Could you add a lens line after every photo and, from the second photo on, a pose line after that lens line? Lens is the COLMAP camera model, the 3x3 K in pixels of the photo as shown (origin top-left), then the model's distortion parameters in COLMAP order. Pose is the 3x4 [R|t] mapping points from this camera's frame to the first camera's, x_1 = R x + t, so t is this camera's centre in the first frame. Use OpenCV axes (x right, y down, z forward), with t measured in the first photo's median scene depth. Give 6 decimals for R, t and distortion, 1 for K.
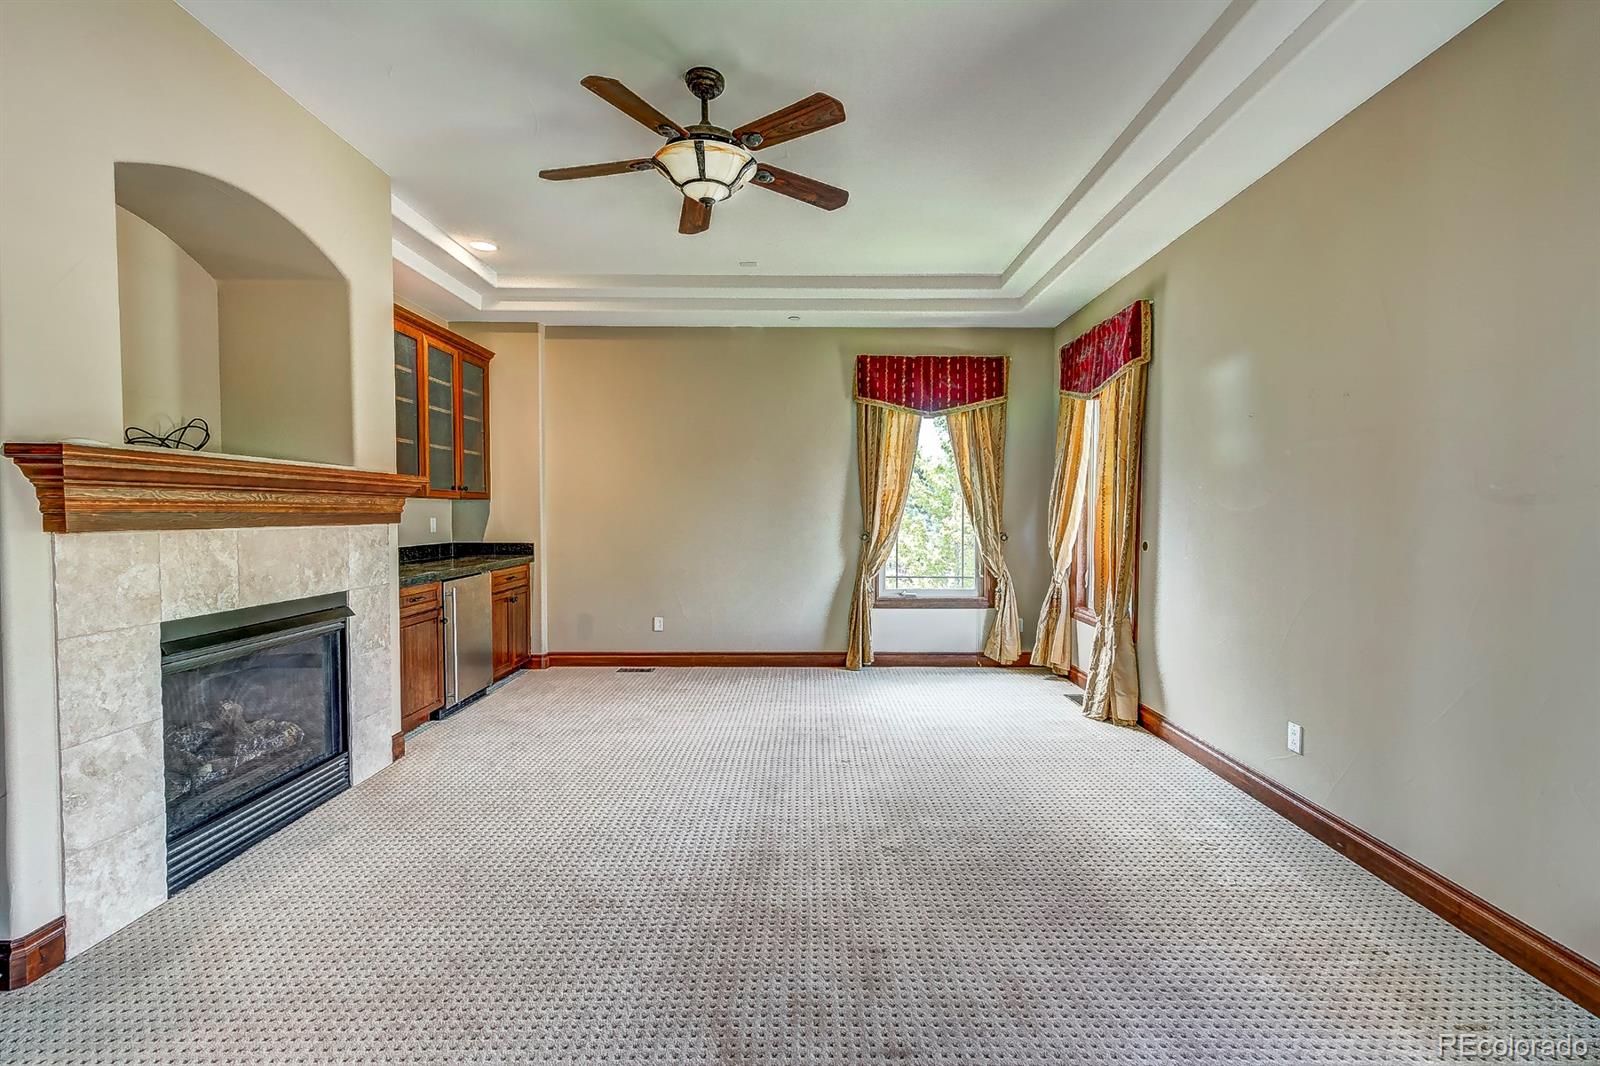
lens RADIAL K [[697.1, 0, 800.2], [0, 697.1, 536.0], [0, 0, 1]] dist [0.006959, -0.000377]
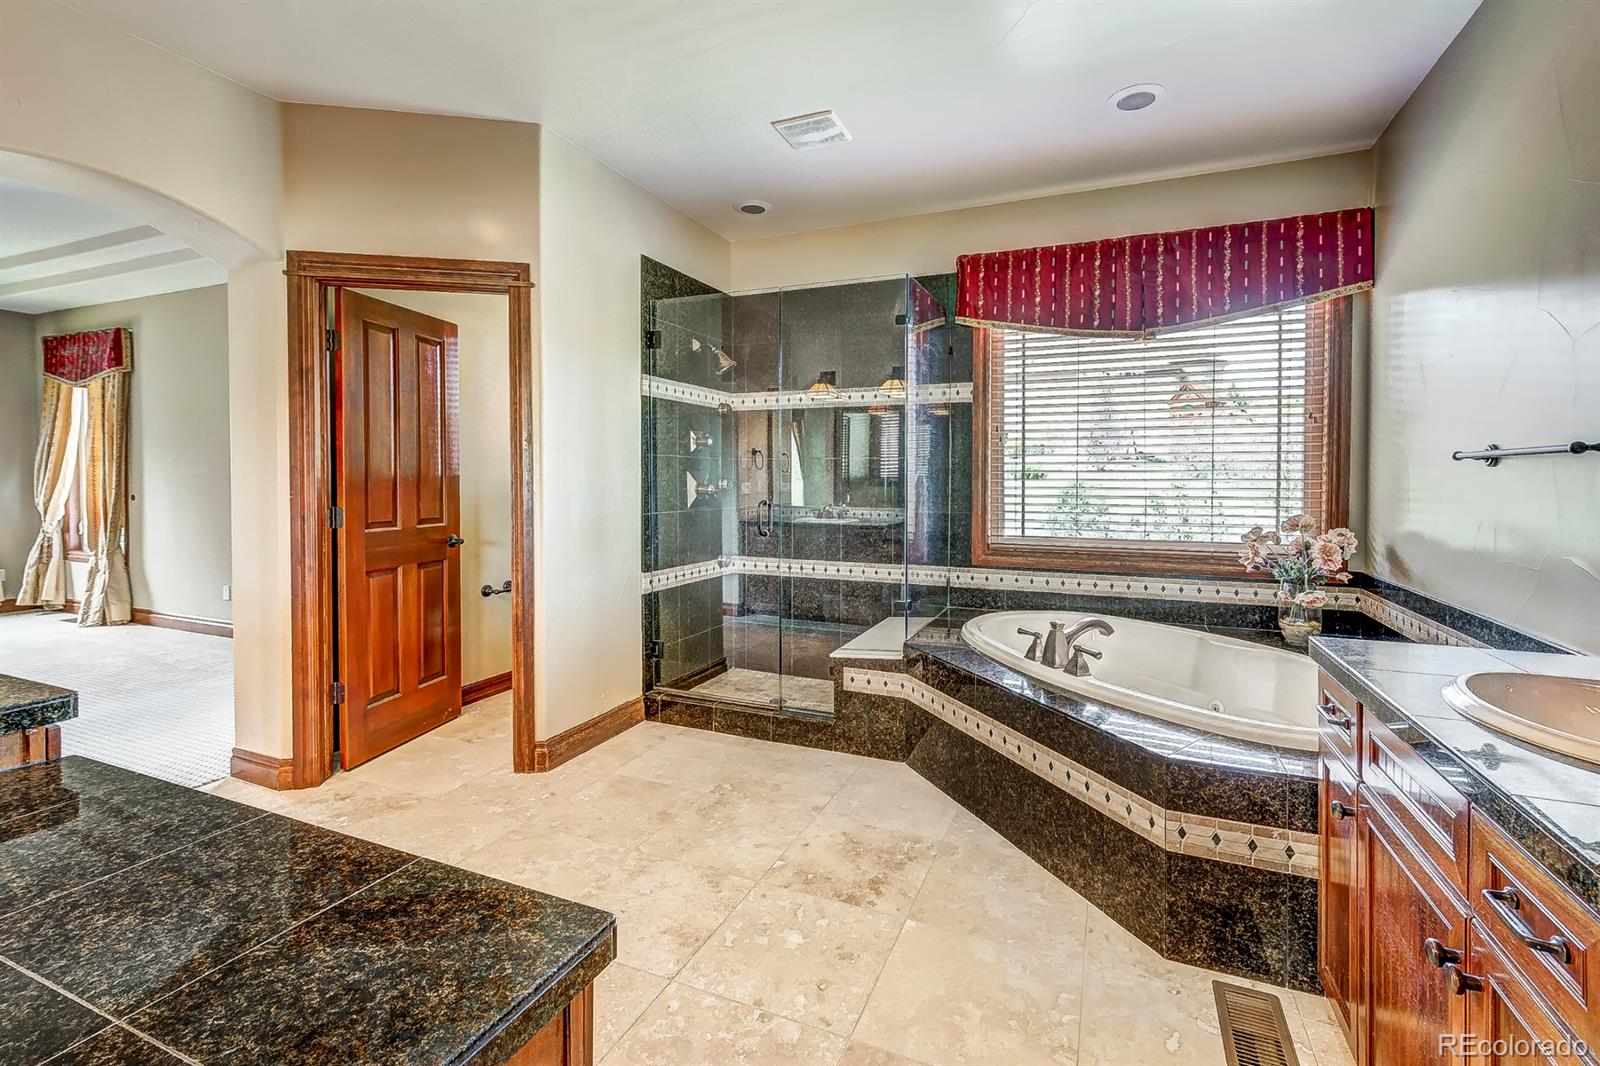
lens RADIAL K [[697.1, 0, 822.5], [0, 697.1, 492.0], [0, 0, 1]] dist [0.006959, -0.000377]
pose [[0.369750, -0.020888, 0.928896, -0.302838], [0.030070, 0.999493, 0.010506, 0.028259], [-0.928645, 0.024047, 0.370191, -0.800932]]
